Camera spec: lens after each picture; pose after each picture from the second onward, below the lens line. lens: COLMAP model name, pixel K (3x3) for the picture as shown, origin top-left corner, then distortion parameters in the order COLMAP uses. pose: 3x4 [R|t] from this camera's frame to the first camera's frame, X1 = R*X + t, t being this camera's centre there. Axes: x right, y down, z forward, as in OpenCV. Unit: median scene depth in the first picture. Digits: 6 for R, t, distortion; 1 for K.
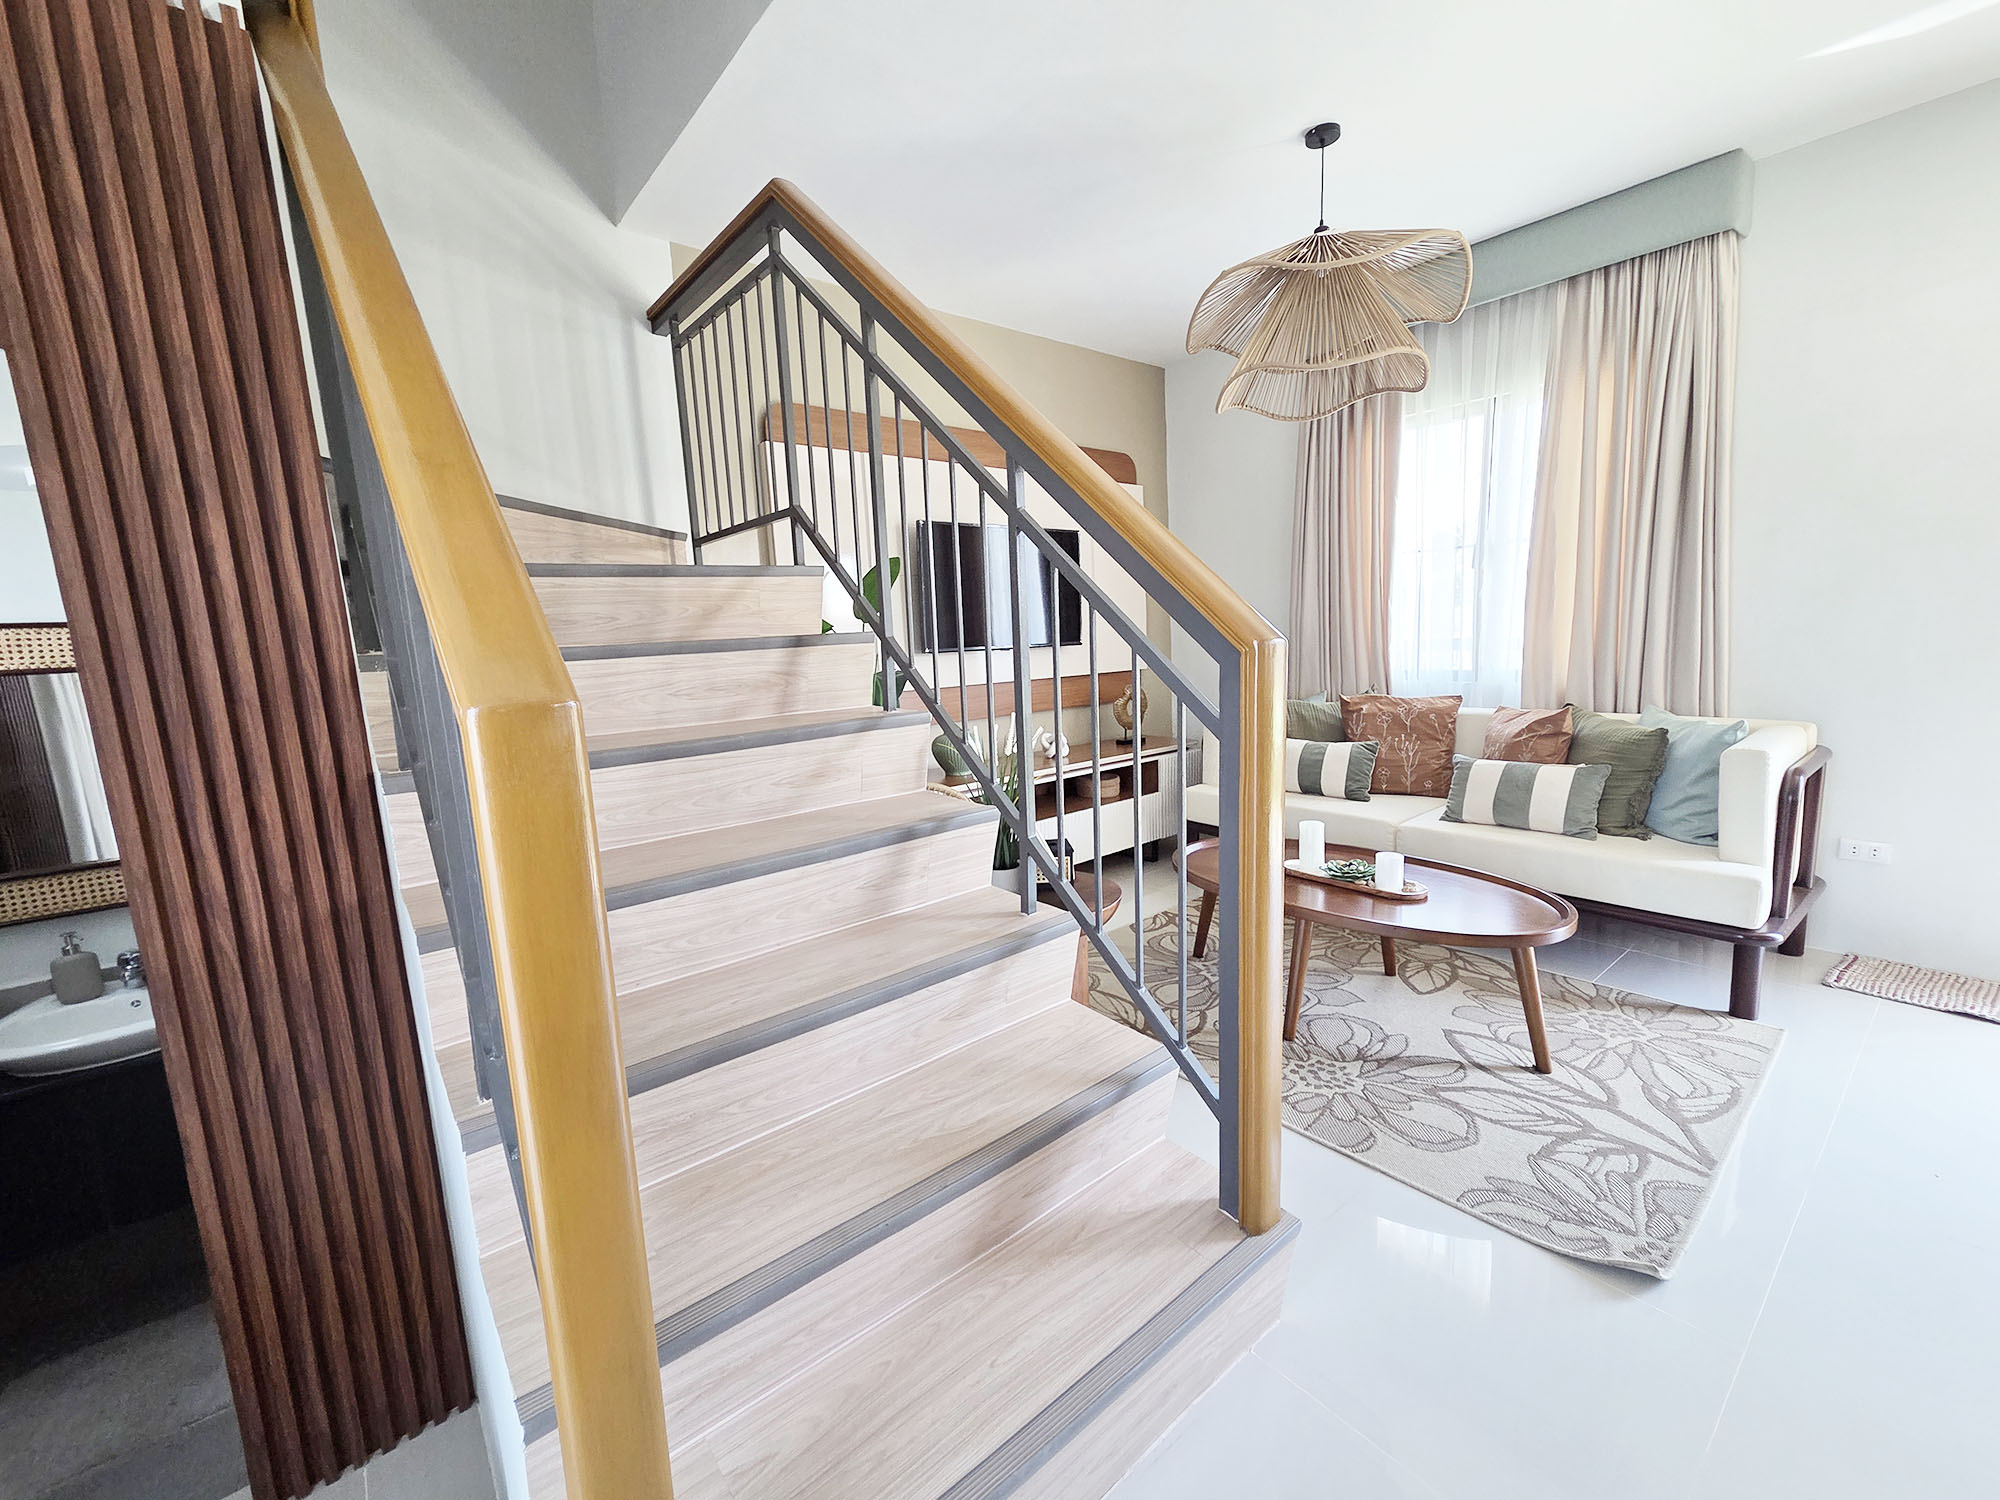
lens RADIAL K [[812.7, 0, 990.7], [0, 812.7, 749.2], [0, 0, 1]] dist [0.004431, 0.000435]
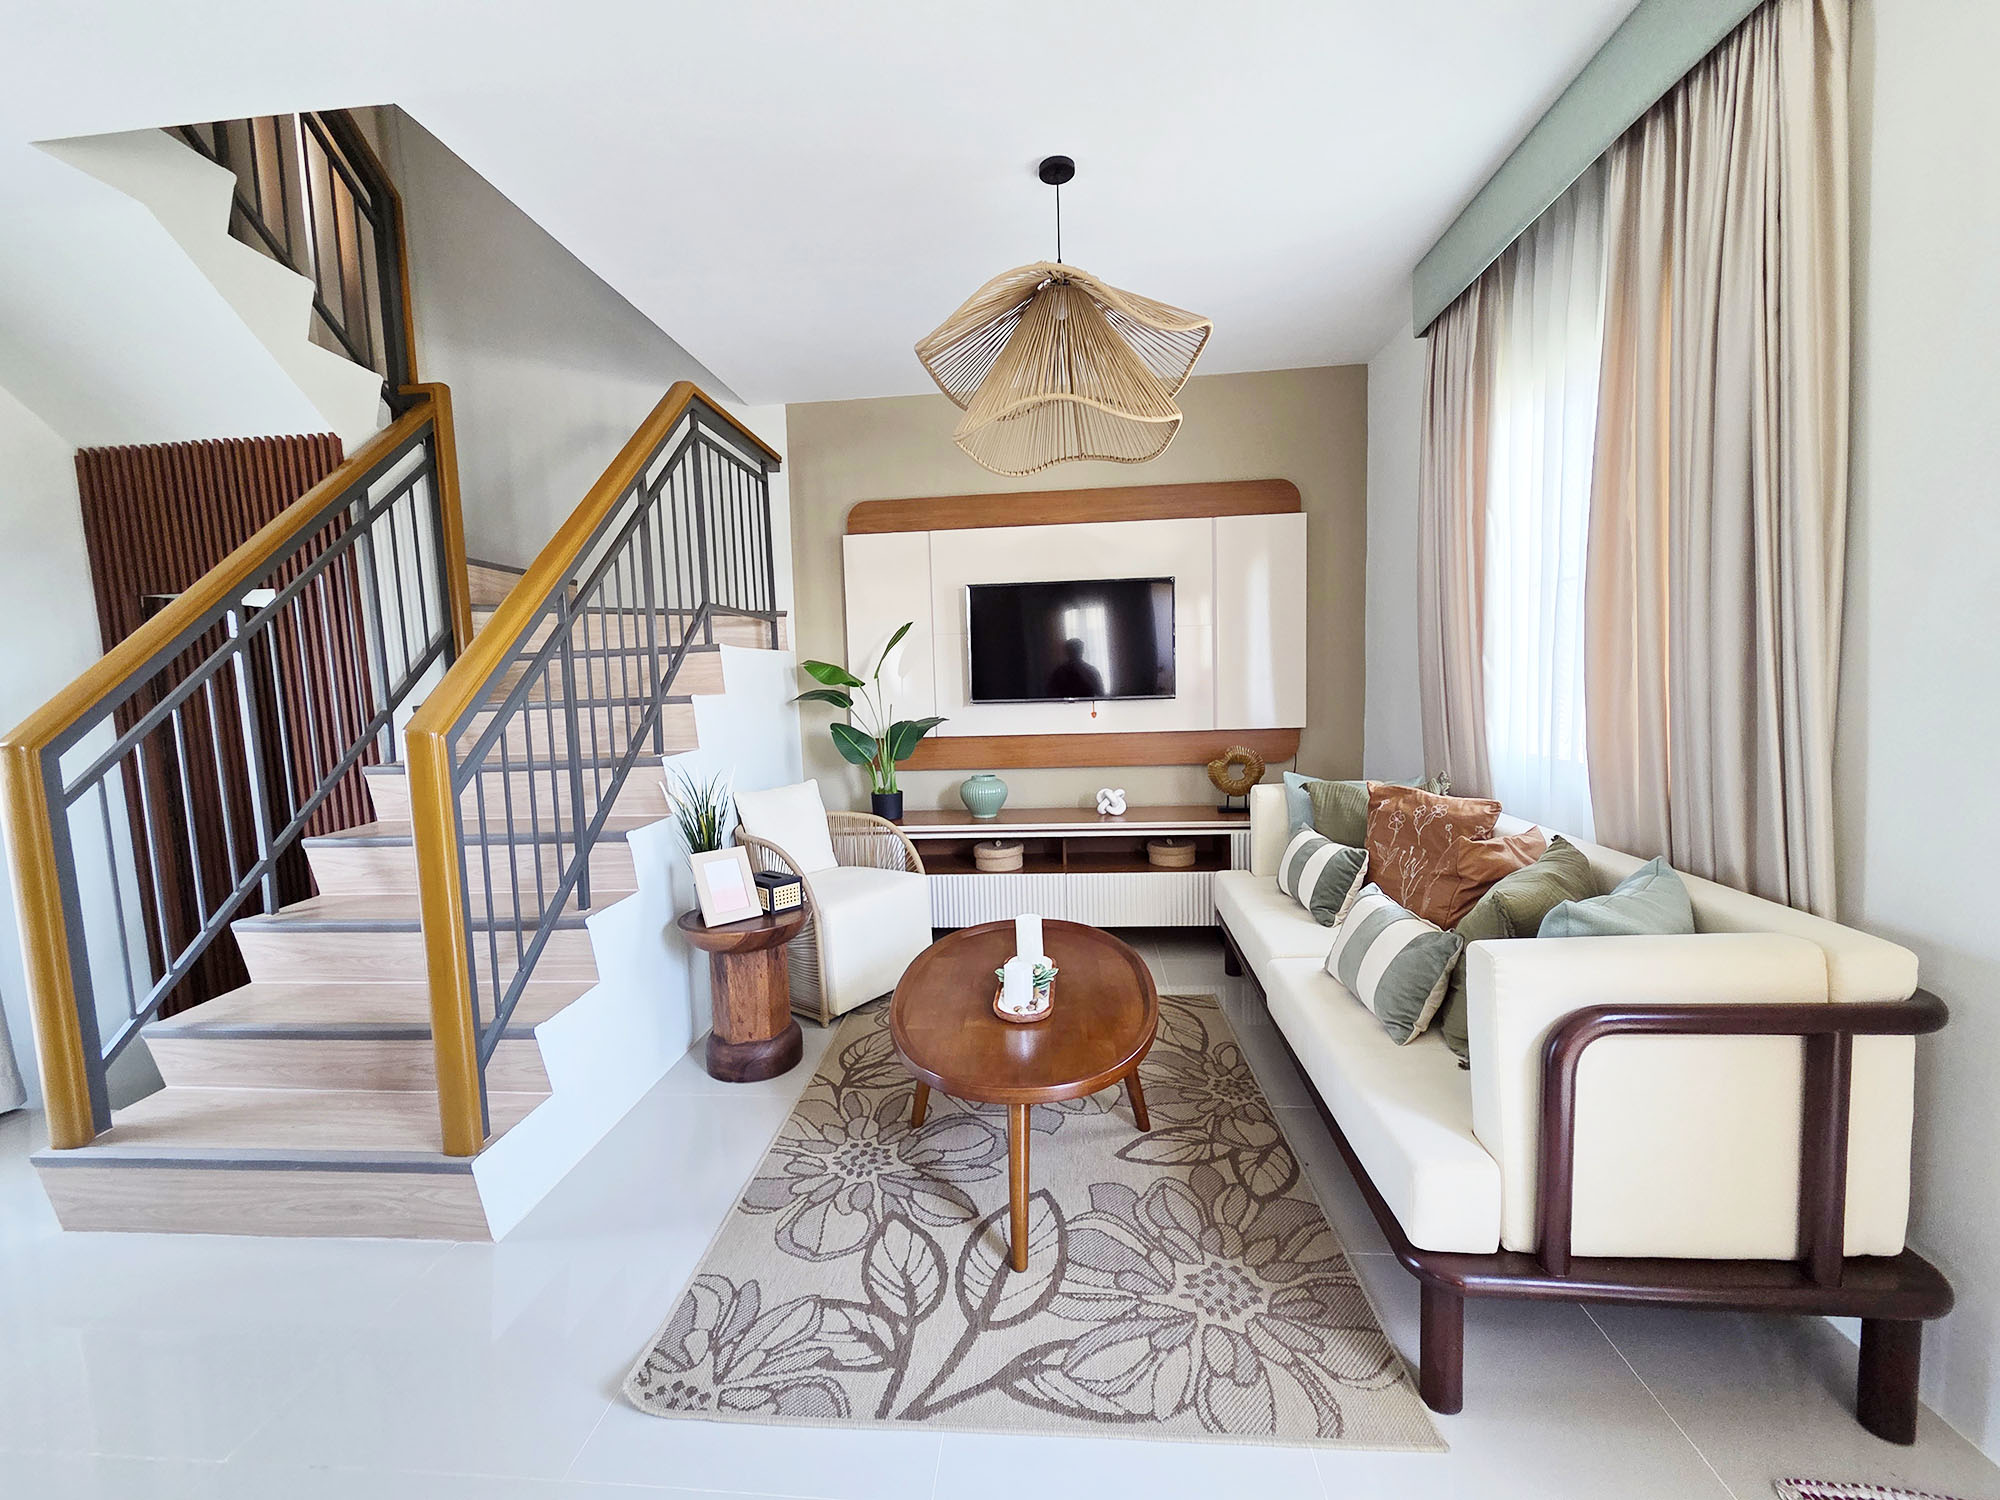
lens RADIAL K [[812.7, 0, 994.1], [0, 812.7, 749.1], [0, 0, 1]] dist [0.004431, 0.000435]
pose [[0.718794, 0.079519, -0.690661, 1.211015], [-0.095200, 0.995337, 0.015520, -0.132418], [0.688674, 0.054595, 0.723012, 0.378009]]
